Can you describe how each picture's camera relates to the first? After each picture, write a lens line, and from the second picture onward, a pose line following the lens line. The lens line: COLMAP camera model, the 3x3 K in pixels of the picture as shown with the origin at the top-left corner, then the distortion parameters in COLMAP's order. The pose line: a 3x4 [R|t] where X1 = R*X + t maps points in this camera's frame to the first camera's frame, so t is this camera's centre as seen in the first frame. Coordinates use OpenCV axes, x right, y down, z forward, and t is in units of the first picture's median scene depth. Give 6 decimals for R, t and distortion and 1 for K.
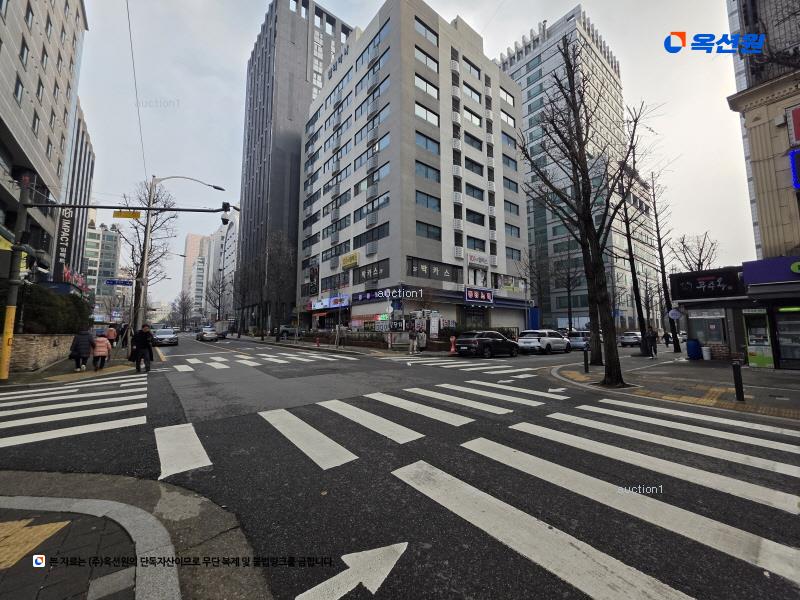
lens RADIAL K [[318.7, 0, 400.4], [0, 318.7, 297.8], [0, 0, 1]] dist [0.000029, -0.000003]
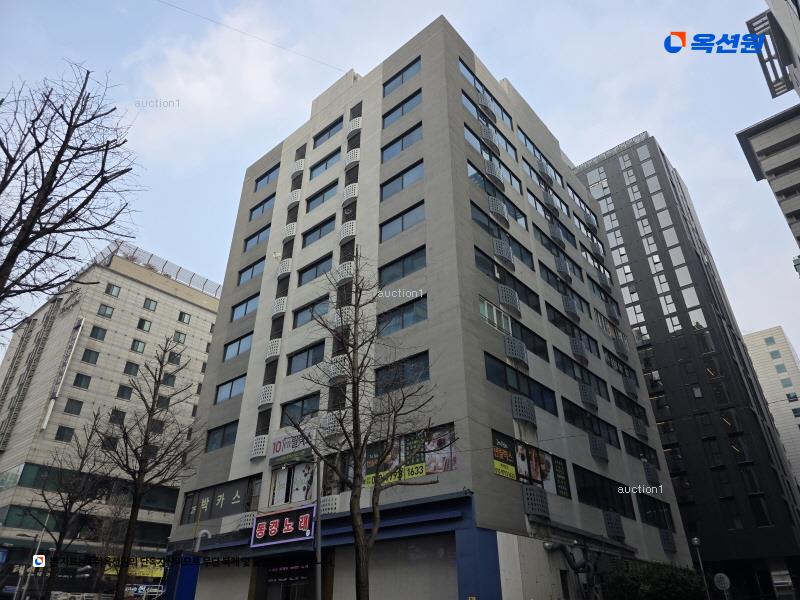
lens RADIAL K [[535.5, 0, 400.6], [0, 535.5, 299.4], [0, 0, 1]] dist [0.033084, 0.000641]
pose [[0.185508, -0.507826, -0.841249, 1.016016], [0.106929, 0.861457, -0.496445, 0.103673], [0.976808, 0.002141, 0.214108, 0.966329]]
